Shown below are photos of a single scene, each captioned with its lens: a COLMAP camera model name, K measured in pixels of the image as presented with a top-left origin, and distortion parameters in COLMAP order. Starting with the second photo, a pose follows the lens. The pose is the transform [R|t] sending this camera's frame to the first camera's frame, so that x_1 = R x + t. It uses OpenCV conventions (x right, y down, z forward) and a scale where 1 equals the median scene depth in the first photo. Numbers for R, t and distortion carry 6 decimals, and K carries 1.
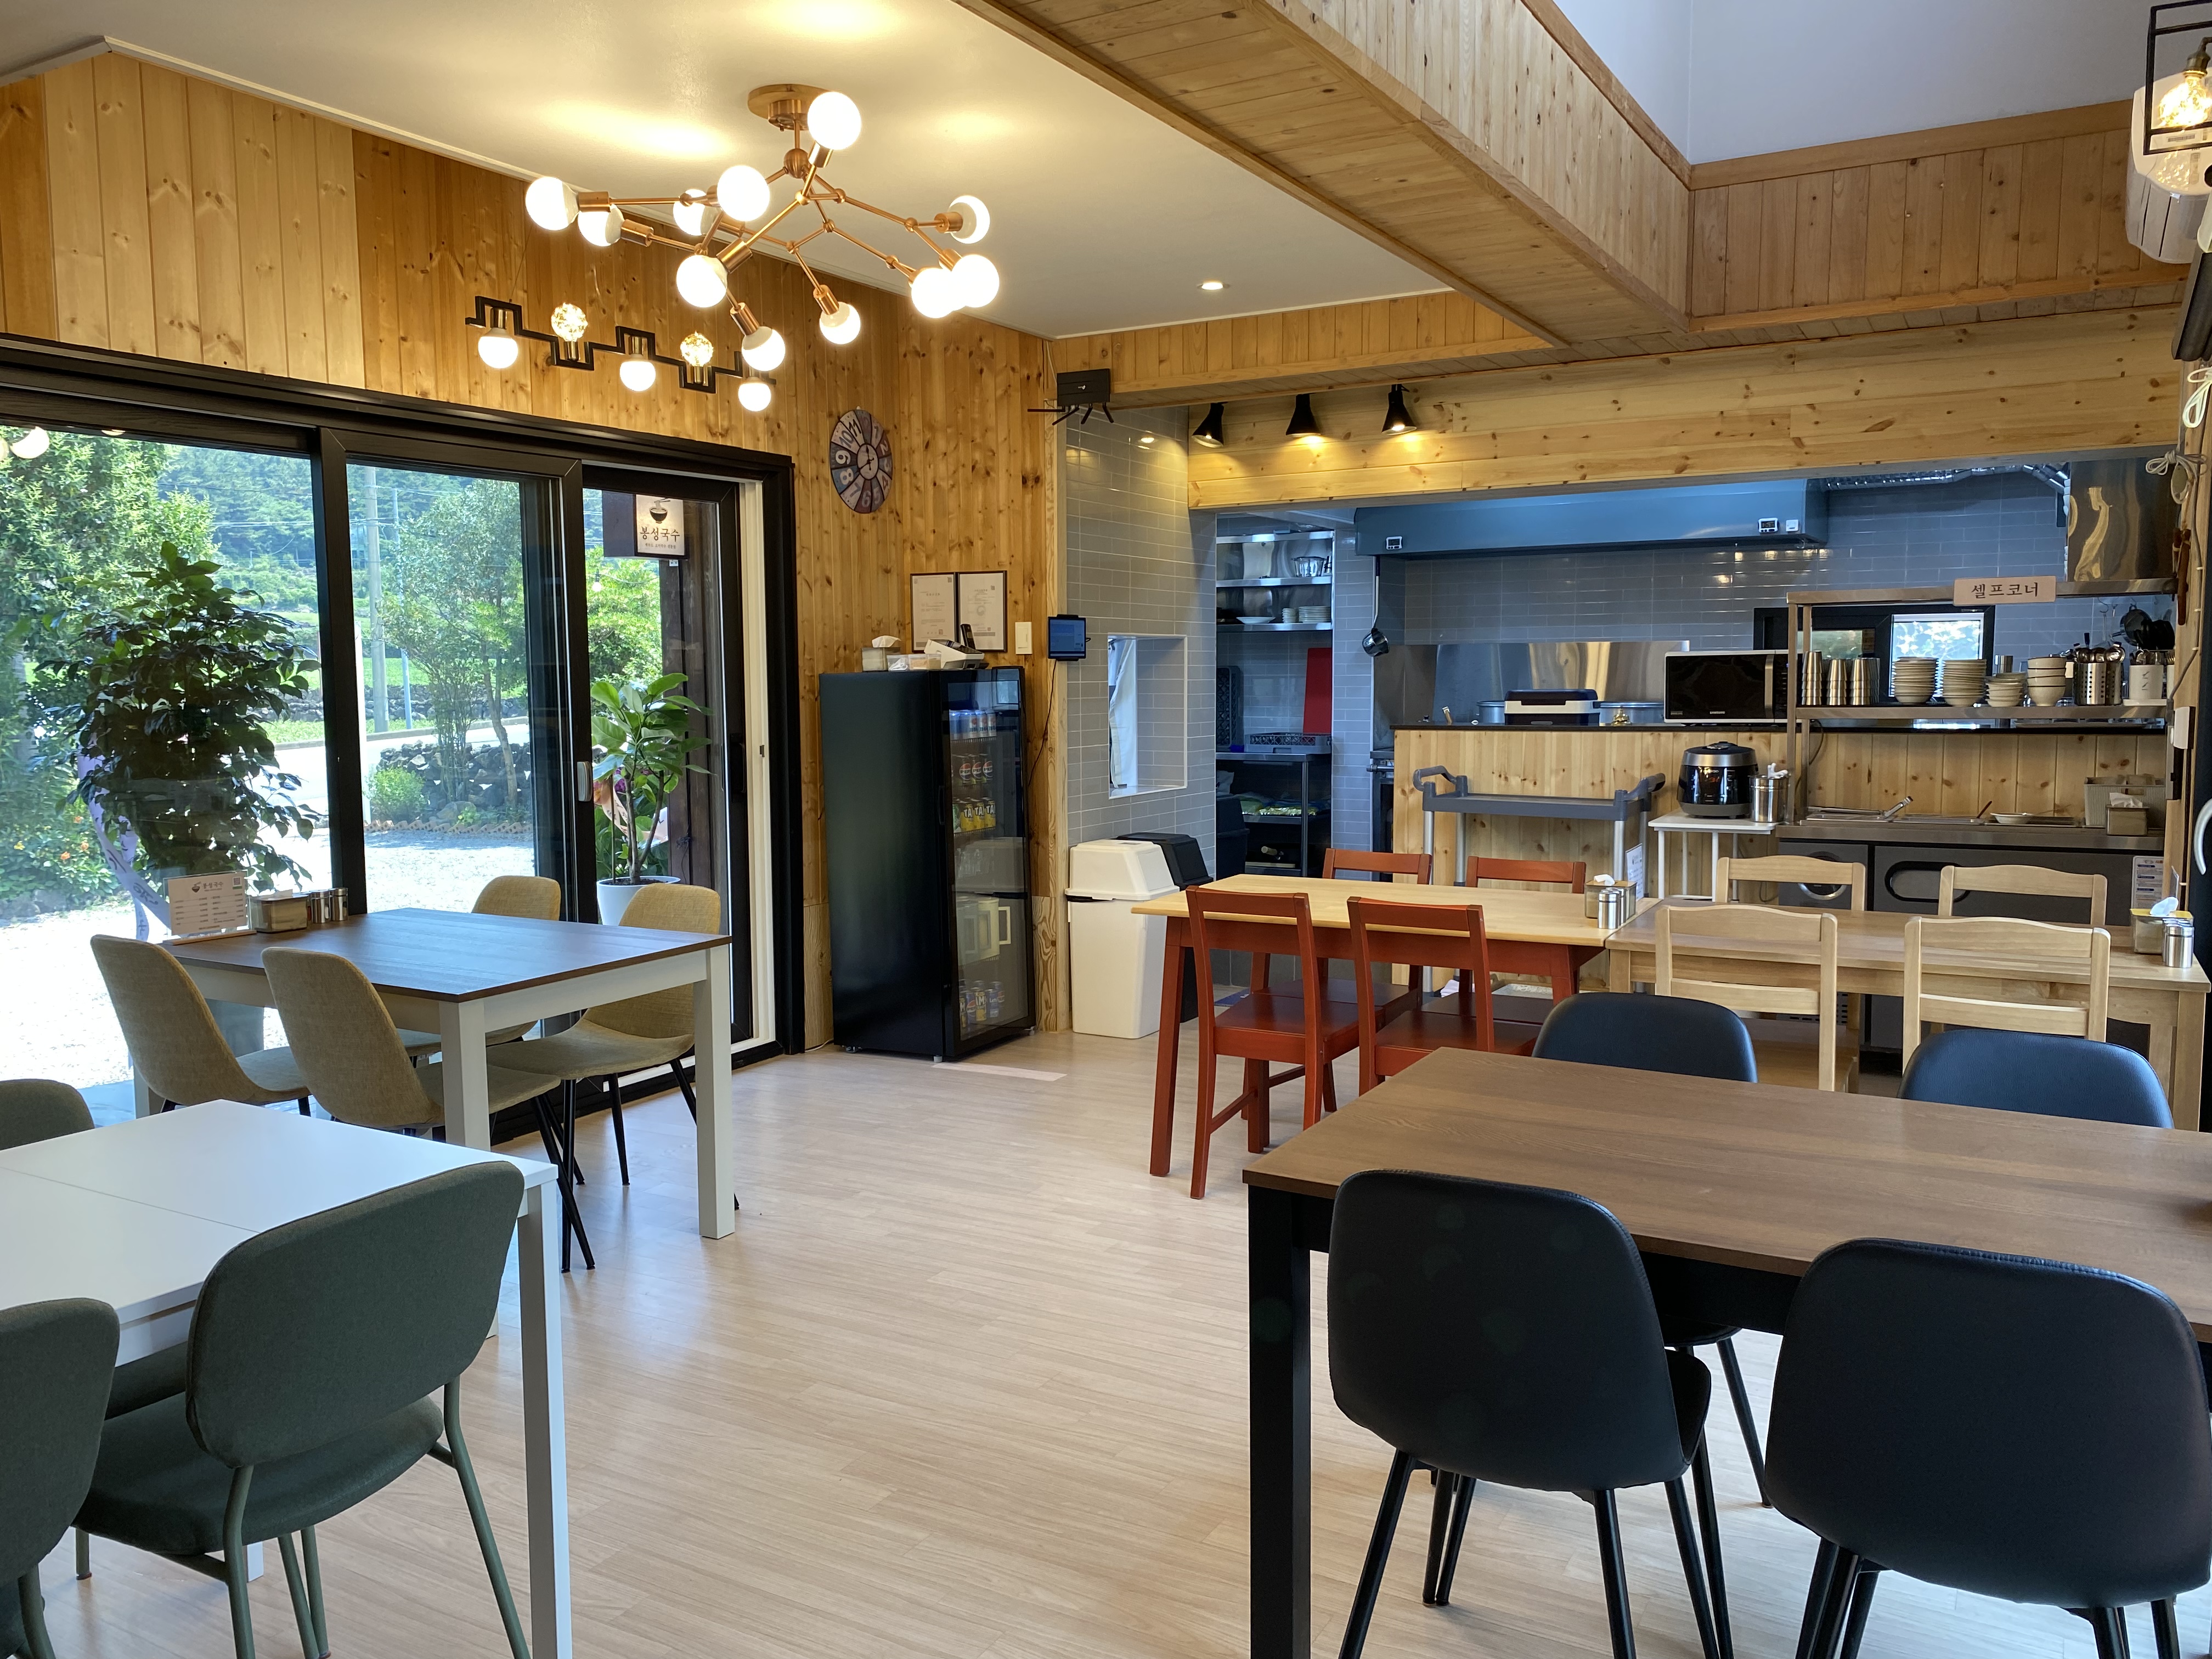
lens RADIAL K [[1694.7, 0, 1107.4], [0, 1694.7, 830.3], [0, 0, 1]] dist [-0.001965, -0.000511]
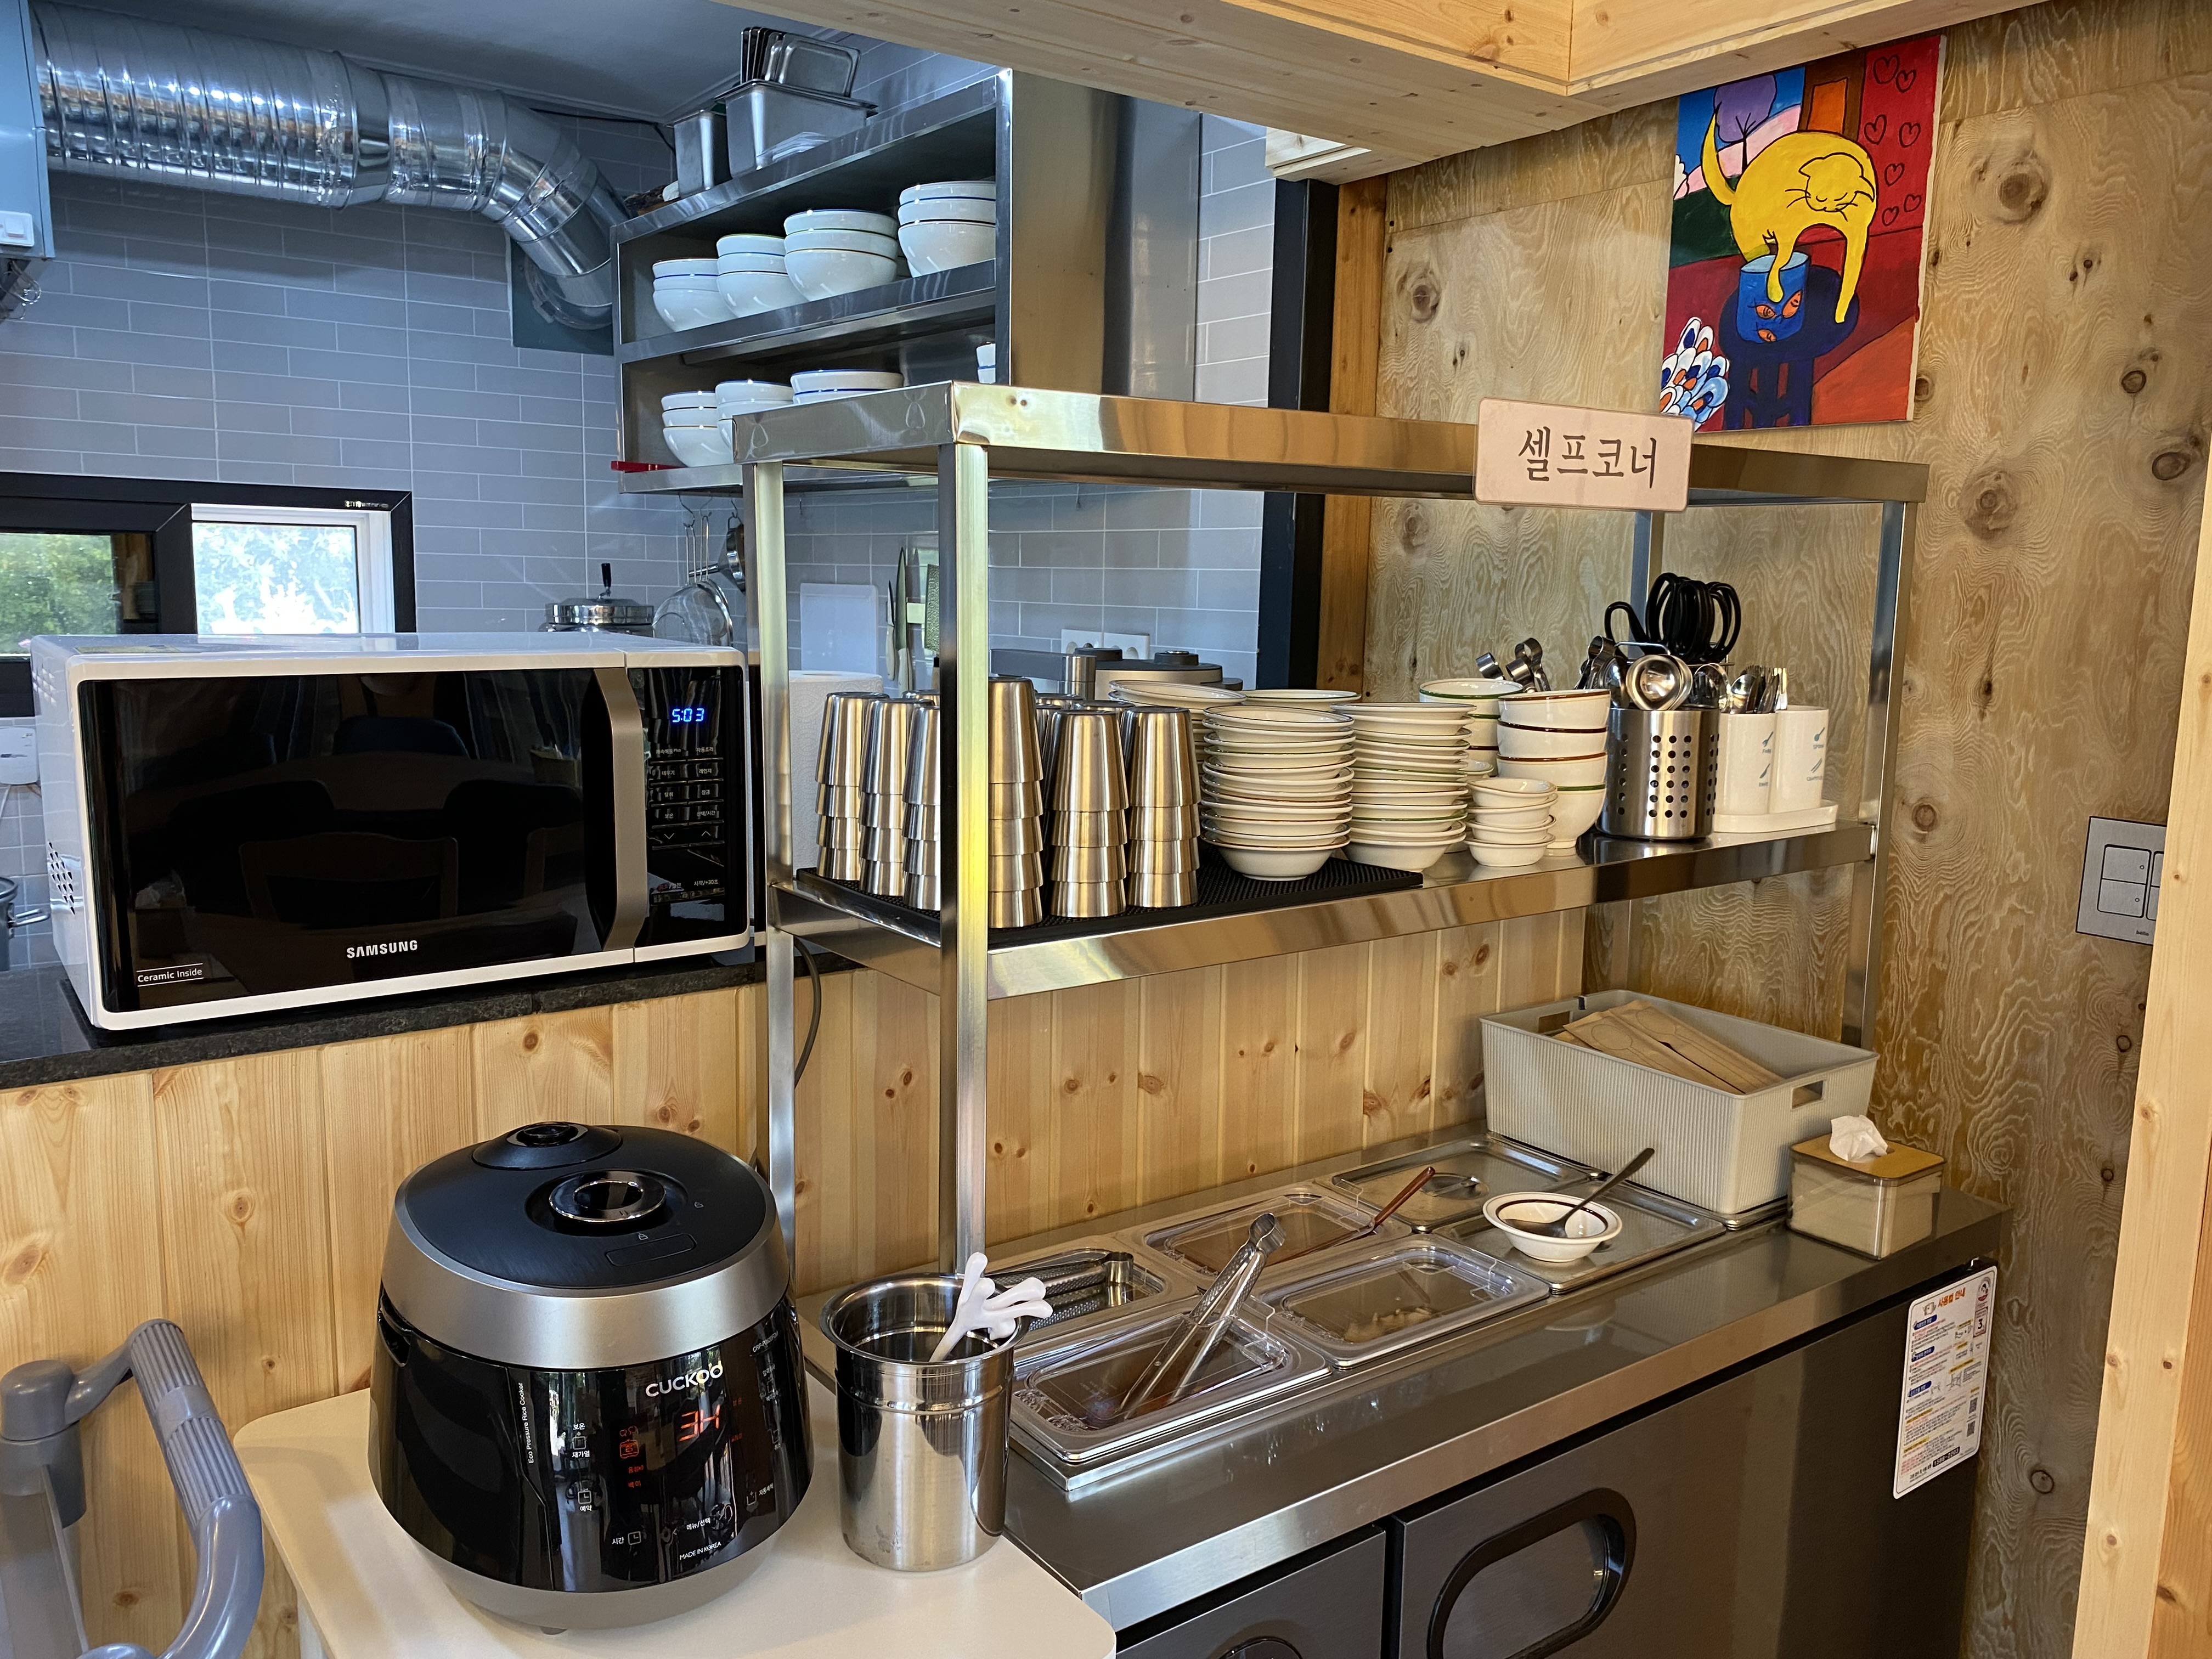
lens RADIAL K [[1694.7, 0, 1105.4], [0, 1694.7, 829.1], [0, 0, 1]] dist [-0.001965, -0.000511]
pose [[0.404253, -0.119867, 0.906759, 0.154997], [0.066429, 0.992605, 0.101600, -0.074297], [-0.912232, 0.019163, 0.409226, 0.621187]]
